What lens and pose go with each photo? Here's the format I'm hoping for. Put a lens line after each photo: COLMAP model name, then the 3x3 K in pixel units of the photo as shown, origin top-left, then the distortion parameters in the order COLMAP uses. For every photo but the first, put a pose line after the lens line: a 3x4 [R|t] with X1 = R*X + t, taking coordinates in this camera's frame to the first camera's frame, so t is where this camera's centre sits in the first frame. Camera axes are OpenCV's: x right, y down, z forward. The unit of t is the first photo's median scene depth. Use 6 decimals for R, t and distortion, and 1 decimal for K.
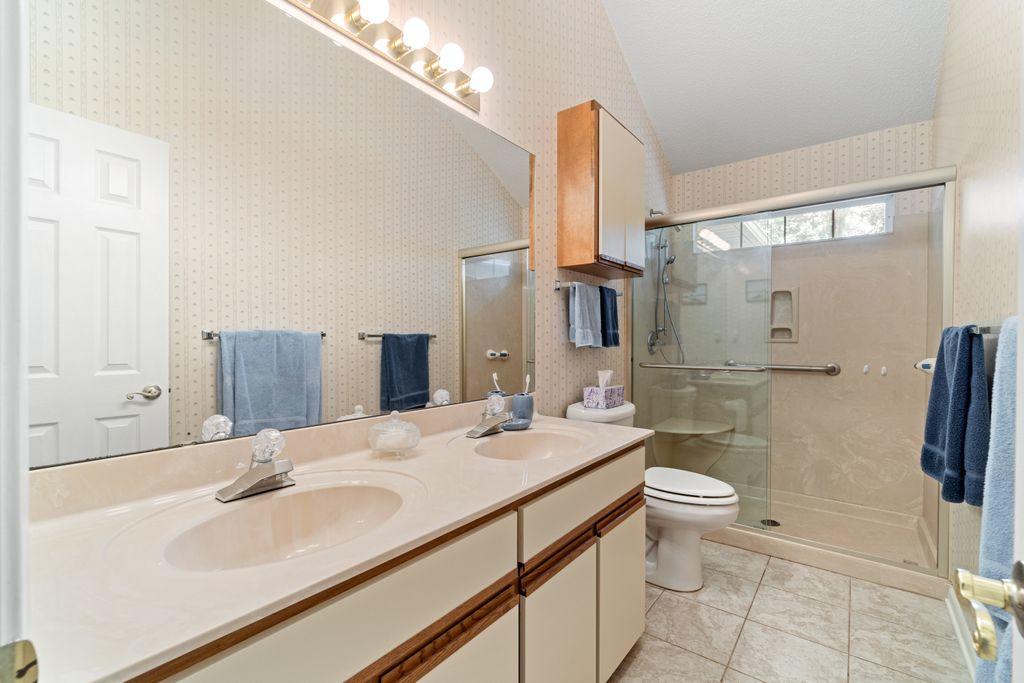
lens RADIAL K [[448.9, 0, 502.6], [0, 448.9, 344.6], [0, 0, 1]] dist [-0.001048, 0.000032]
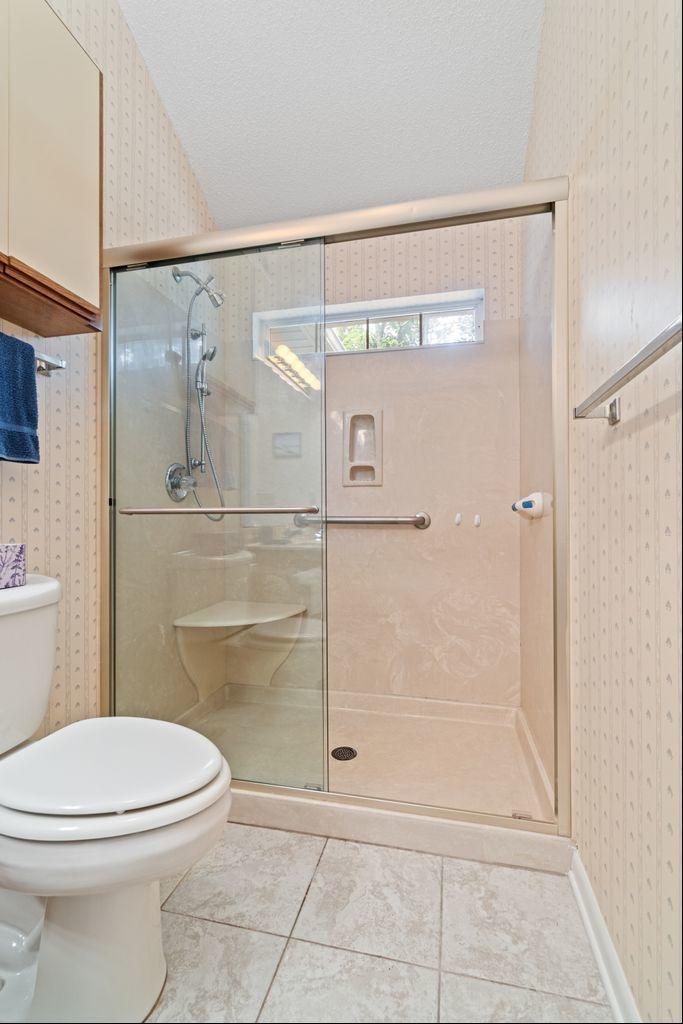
lens RADIAL K [[448.9, 0, 336.9], [0, 448.9, 517.1], [0, 0, 1]] dist [-0.001048, 0.000032]
pose [[0.913767, 0.000495, 0.406239, 0.308799], [0.008536, 0.999755, -0.020420, 0.063726], [-0.406149, 0.022127, 0.913539, 0.383454]]
